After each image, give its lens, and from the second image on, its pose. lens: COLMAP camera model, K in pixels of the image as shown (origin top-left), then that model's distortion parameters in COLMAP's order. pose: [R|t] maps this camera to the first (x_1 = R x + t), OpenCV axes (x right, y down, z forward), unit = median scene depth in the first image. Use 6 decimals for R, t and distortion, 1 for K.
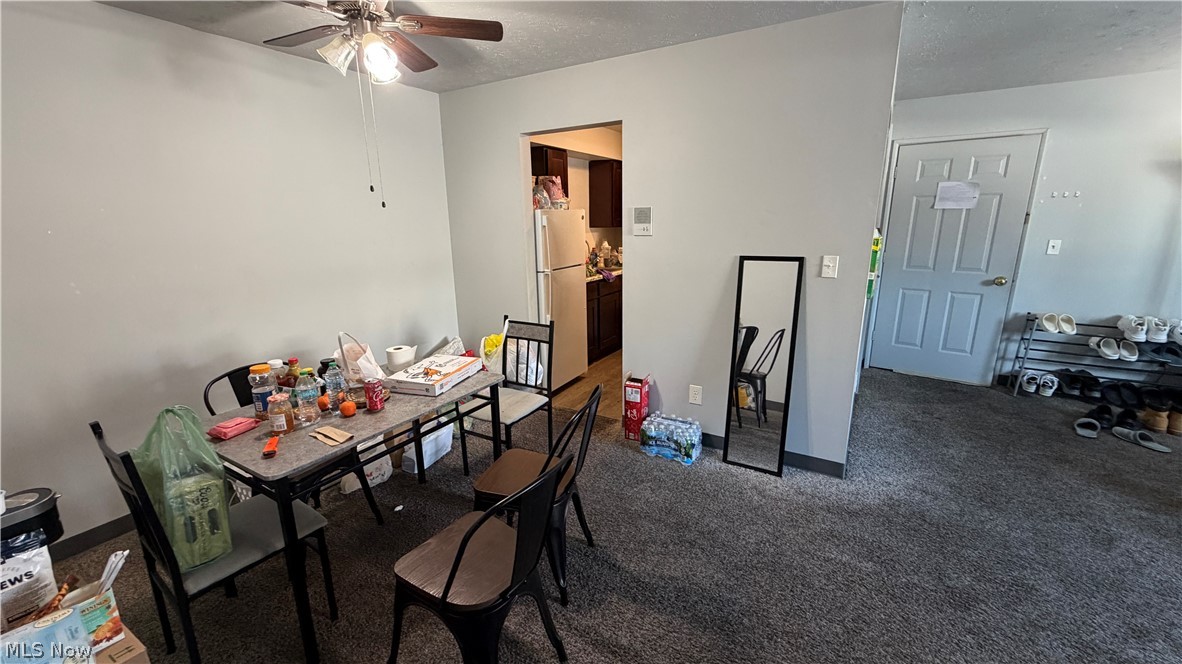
lens RADIAL K [[470.4, 0, 586.9], [0, 470.4, 332.0], [0, 0, 1]] dist [-0.000355, 0.000151]
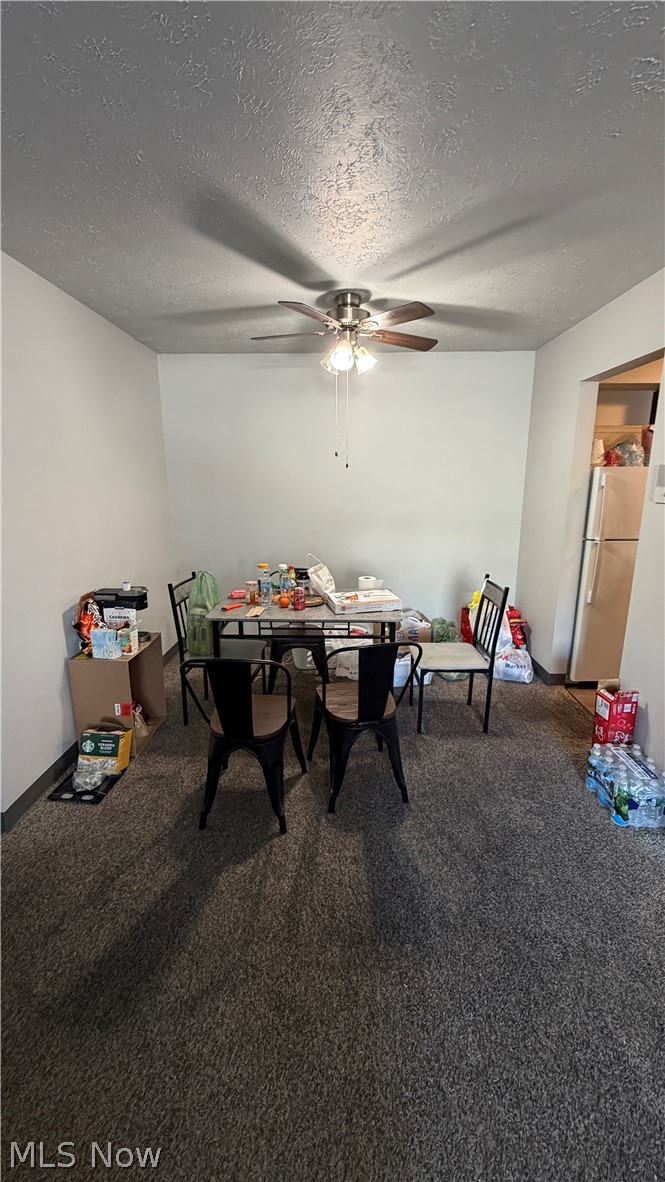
lens RADIAL K [[470.4, 0, 333.8], [0, 470.4, 587.1], [0, 0, 1]] dist [-0.000355, 0.000151]
pose [[0.499083, 0.214032, -0.839706, 0.505320], [-0.211352, 0.969819, 0.121579, -0.061886], [0.840385, 0.116795, 0.529256, 0.205732]]
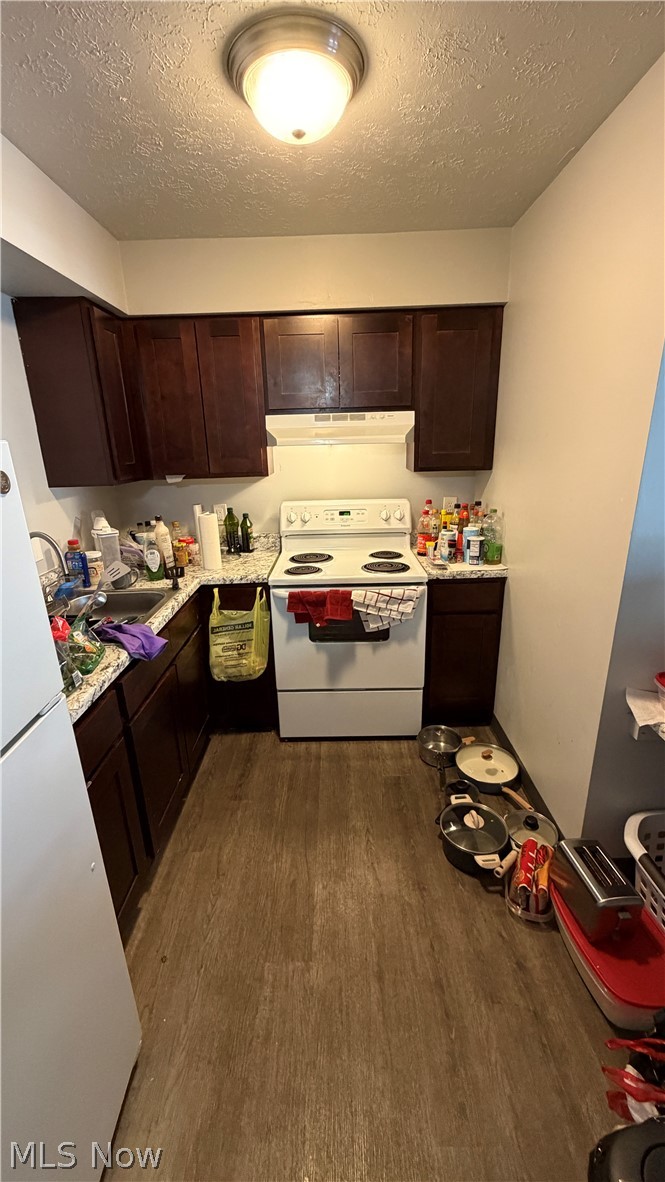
lens RADIAL K [[470.4, 0, 334.2], [0, 470.4, 600.0], [0, 0, 1]] dist [-0.000355, 0.000151]
pose [[0.858341, -0.164333, 0.486052, 0.008789], [0.135029, 0.986277, 0.095004, -0.267701], [-0.494993, -0.015914, 0.868751, 1.092347]]
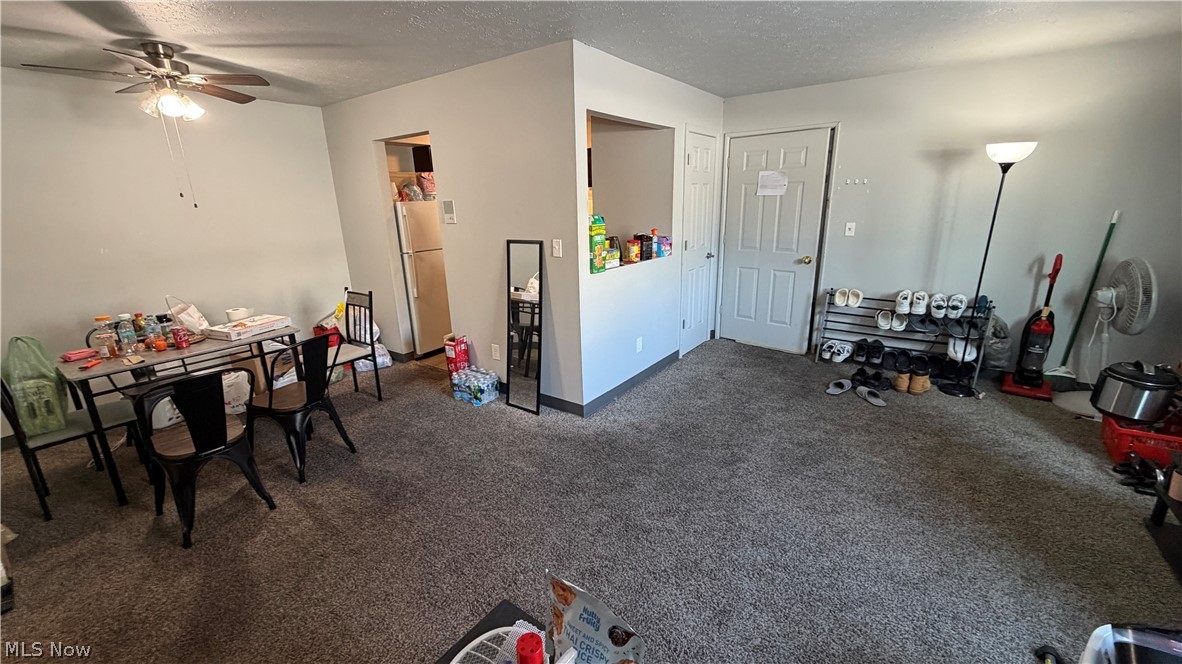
lens RADIAL K [[470.4, 0, 587.1], [0, 470.4, 331.8], [0, 0, 1]] dist [-0.000355, 0.000151]
pose [[0.996090, 0.011551, -0.087591, 0.595094], [-0.008242, 0.999242, 0.038047, 0.031270], [0.087964, -0.037176, 0.995430, -0.221210]]
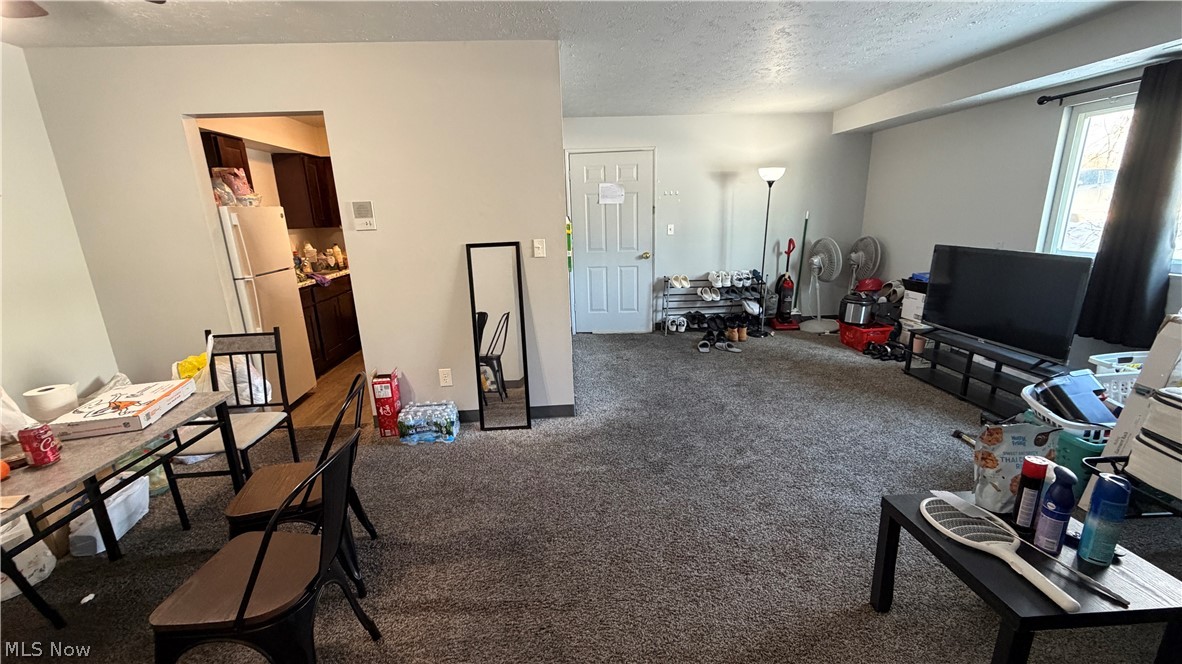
lens RADIAL K [[470.4, 0, 587.3], [0, 470.4, 332.3], [0, 0, 1]] dist [-0.000355, 0.000151]
pose [[0.824786, -0.153219, 0.544290, -0.070247], [0.155394, 0.986944, 0.042353, 0.038168], [-0.543673, 0.049648, 0.837827, -0.073695]]
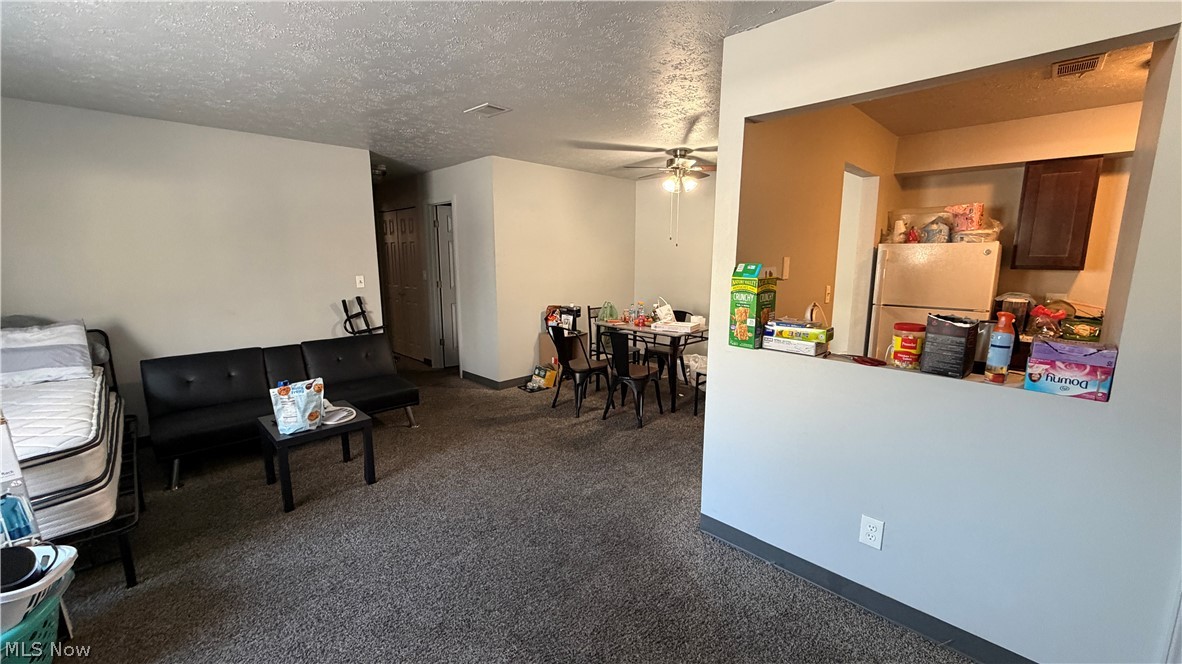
lens RADIAL K [[470.4, 0, 588.0], [0, 470.4, 334.4], [0, 0, 1]] dist [-0.000355, 0.000151]
pose [[-0.242189, 0.176804, -0.953984, 1.283728], [-0.230590, 0.944594, 0.233604, -0.200025], [0.942429, 0.276556, -0.188001, 0.774949]]
